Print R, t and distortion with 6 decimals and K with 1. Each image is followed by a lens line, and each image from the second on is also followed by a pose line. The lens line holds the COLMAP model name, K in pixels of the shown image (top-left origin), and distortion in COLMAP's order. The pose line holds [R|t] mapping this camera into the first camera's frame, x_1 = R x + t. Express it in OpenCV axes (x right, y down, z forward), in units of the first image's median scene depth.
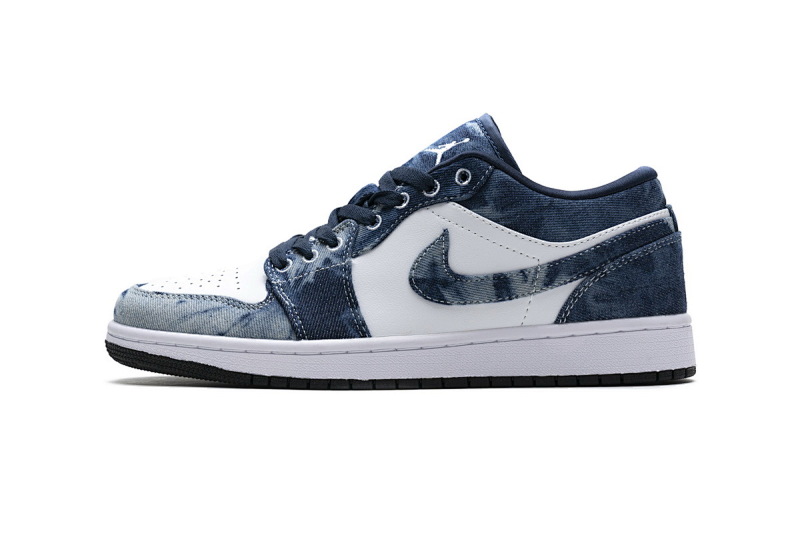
lens RADIAL K [[1518.6, 0, 400.0], [0, 1518.6, 266.5], [0, 0, 1]] dist [0.074050, 0.014203]
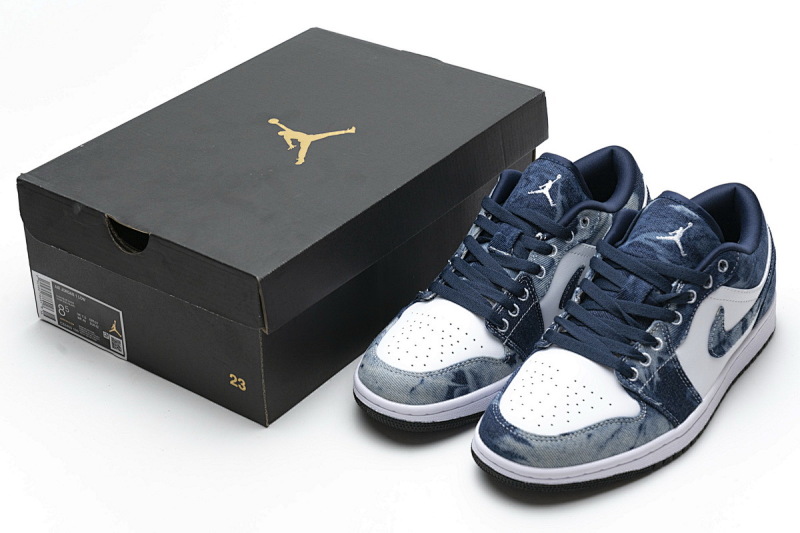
lens RADIAL K [[1591.6, 0, 400.0], [0, 1591.6, 266.5], [0, 0, 1]] dist [0.018814, -0.048149]
pose [[0.610048, -0.418172, 0.673033, -1.104152], [0.015562, 0.855557, 0.517474, -0.807886], [-0.792212, -0.305211, 0.528439, 0.479170]]
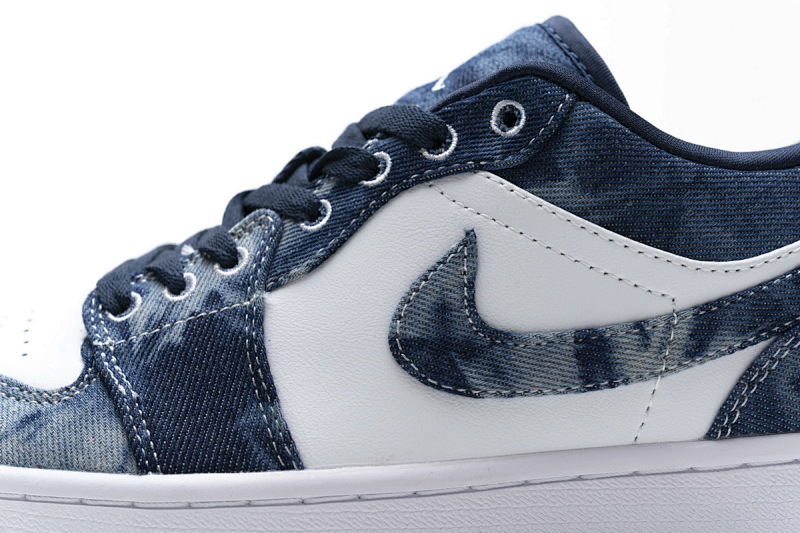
lens RADIAL K [[1593.7, 0, 424.2], [0, 1593.7, 268.8], [0, 0, 1]] dist [-0.045036, 0.368960]
pose [[0.999774, 0.008397, 0.019552, 0.006949], [-0.008141, 0.999880, -0.013158, -0.006692], [-0.019660, 0.012995, 0.999722, 0.520962]]
